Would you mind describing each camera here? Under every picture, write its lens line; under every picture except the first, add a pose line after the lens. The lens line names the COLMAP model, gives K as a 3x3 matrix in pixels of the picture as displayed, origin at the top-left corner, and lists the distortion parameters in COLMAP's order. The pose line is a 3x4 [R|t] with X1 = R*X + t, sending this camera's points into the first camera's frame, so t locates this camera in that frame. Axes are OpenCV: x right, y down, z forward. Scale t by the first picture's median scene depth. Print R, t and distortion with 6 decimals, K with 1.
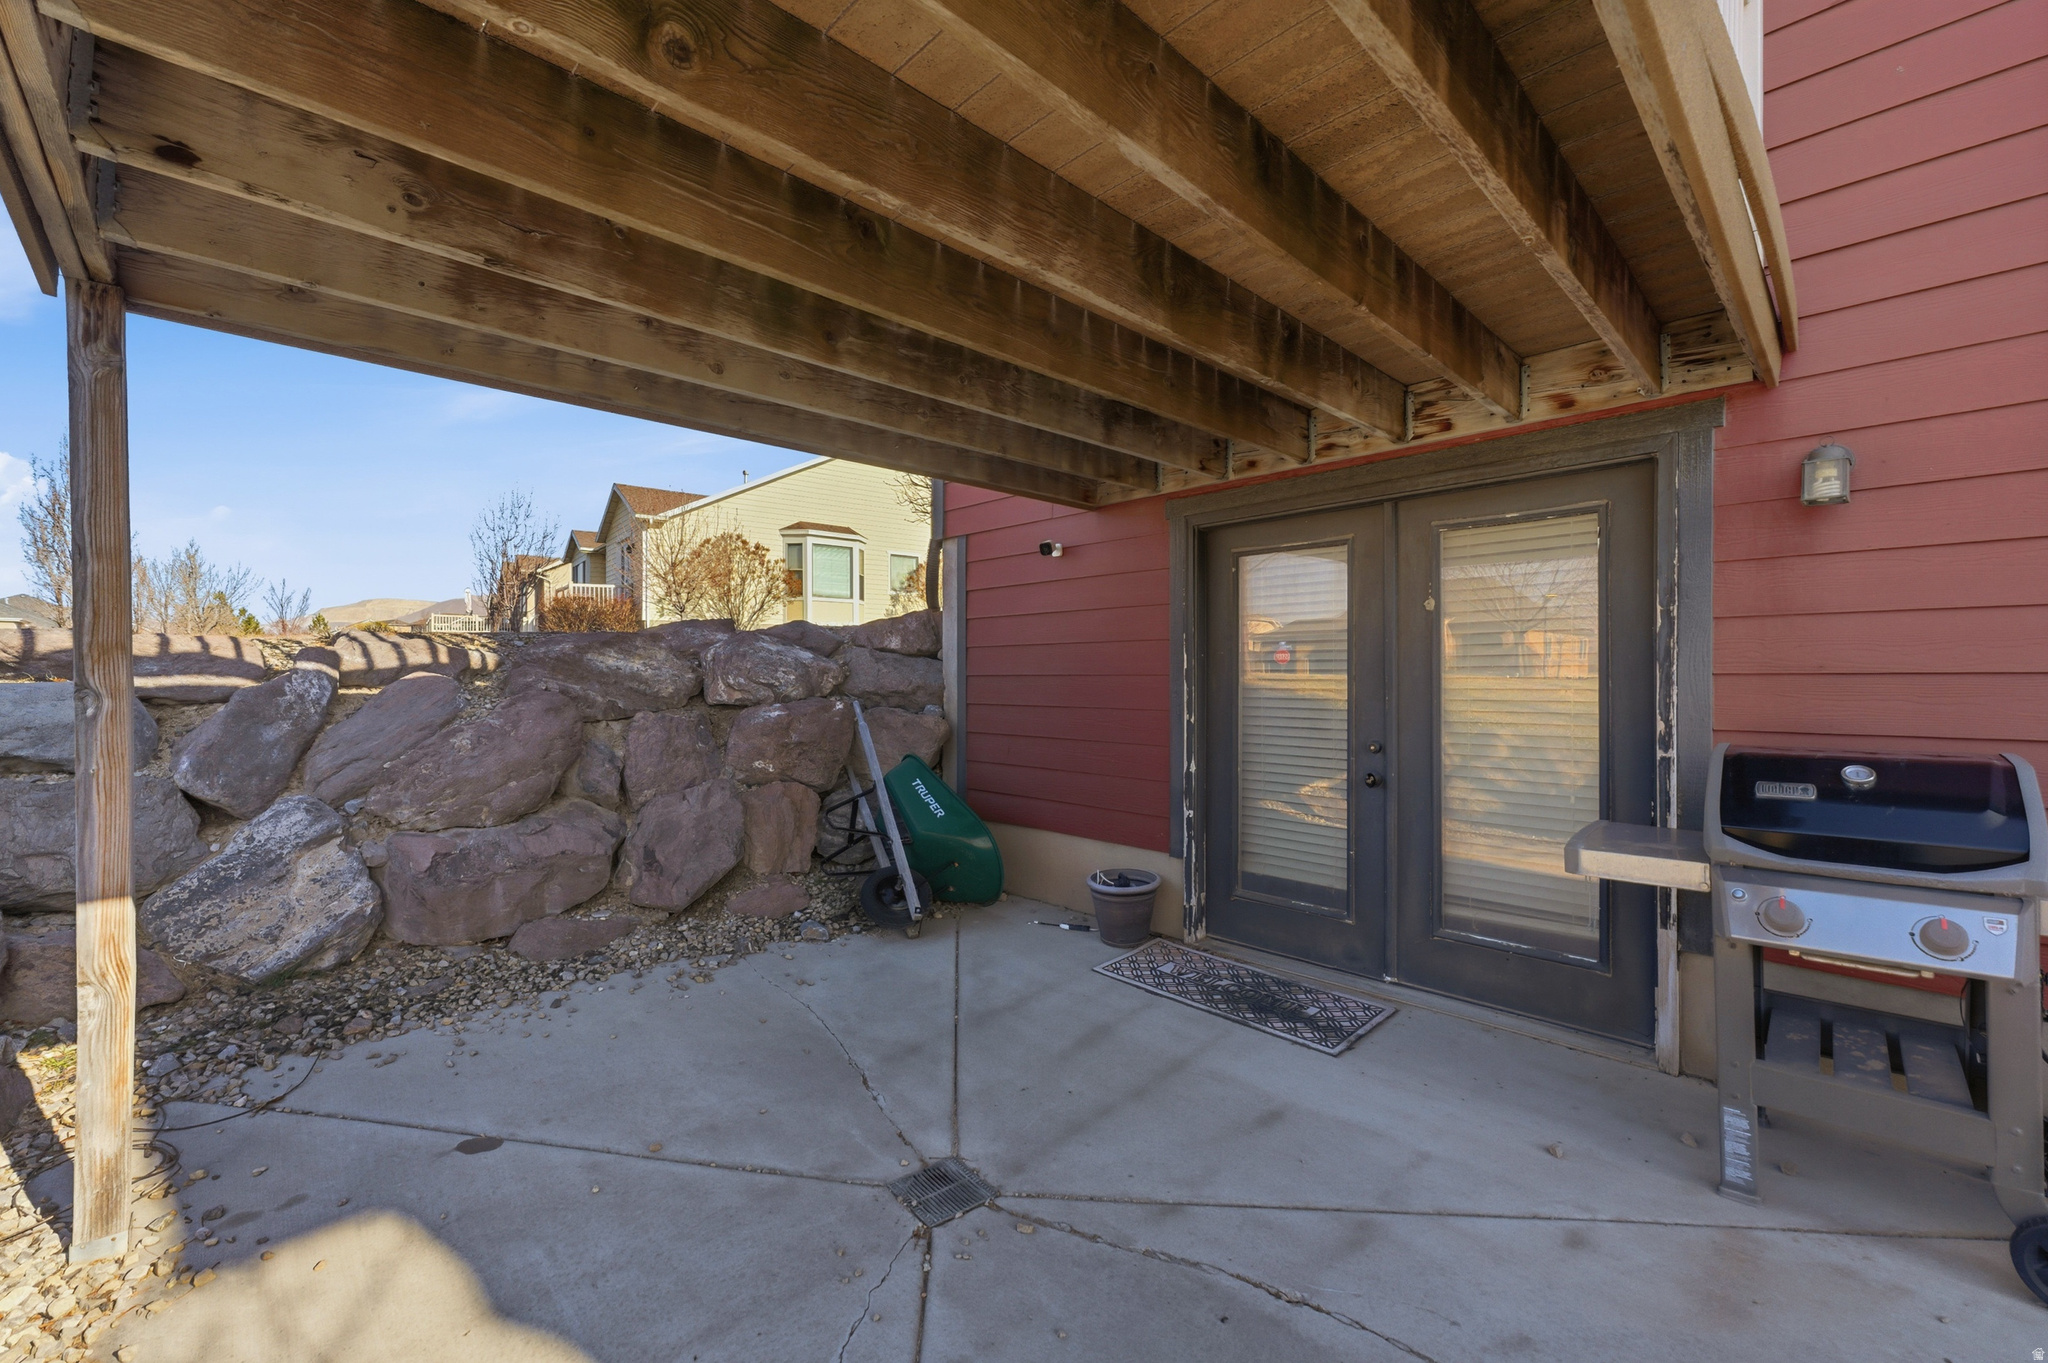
lens RADIAL K [[843.2, 0, 1024.0], [0, 843.2, 681.5], [0, 0, 1]] dist [-0.006316, -0.000314]
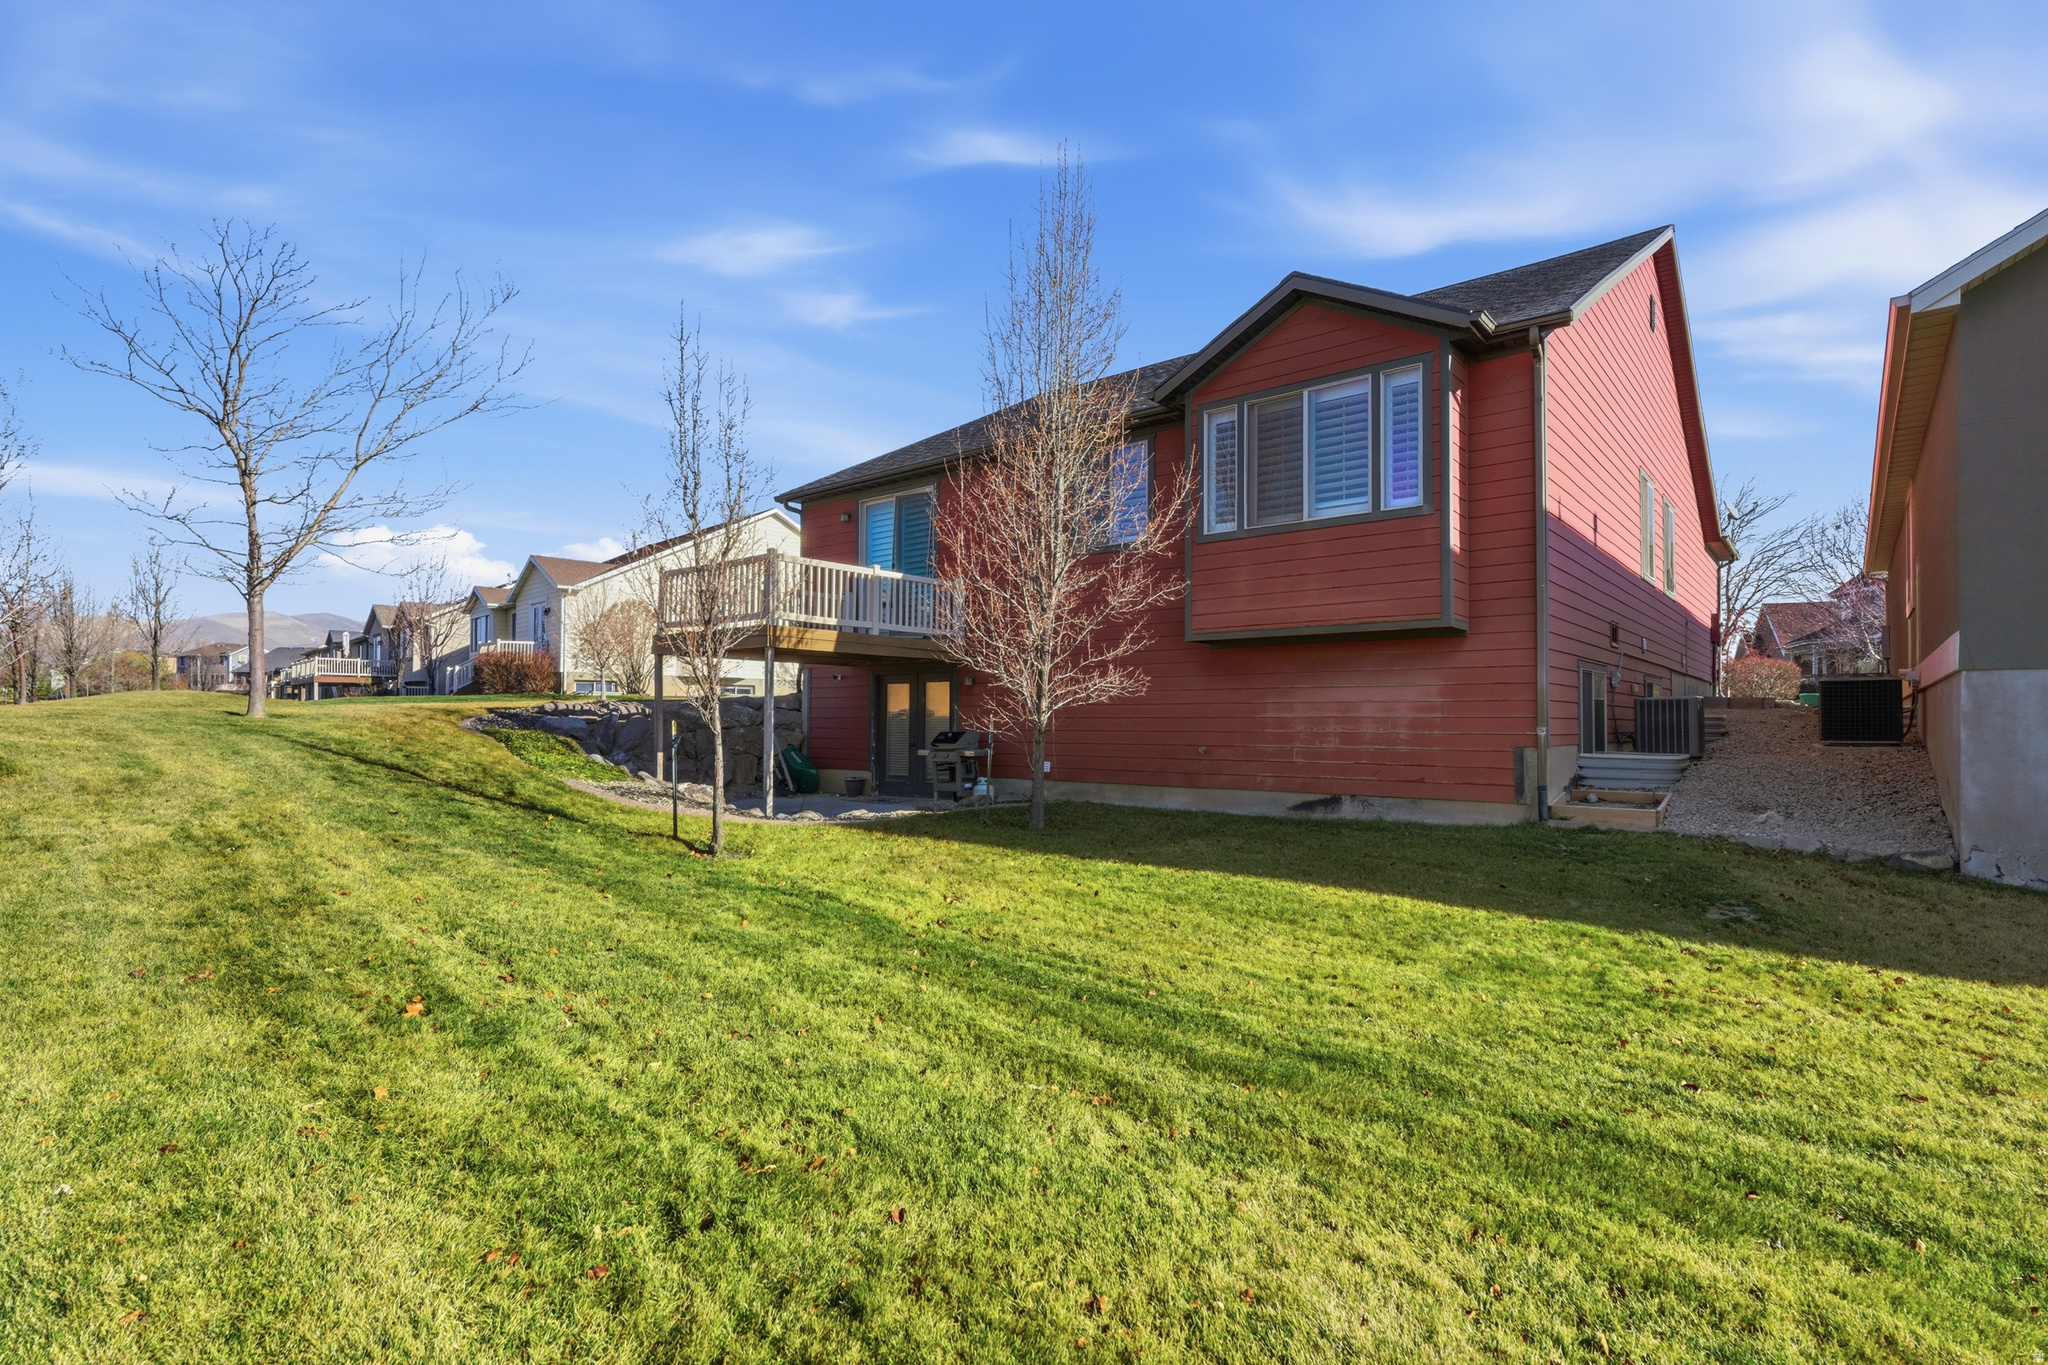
lens RADIAL K [[997.8, 0, 1027.0], [0, 997.8, 721.8], [0, 0, 1]] dist [-0.000324, -0.000022]
pose [[0.994534, 0.005161, 0.104282, 0.310414], [-0.004478, 0.999967, -0.006785, 0.026696], [-0.104314, 0.006281, 0.994525, -2.449335]]
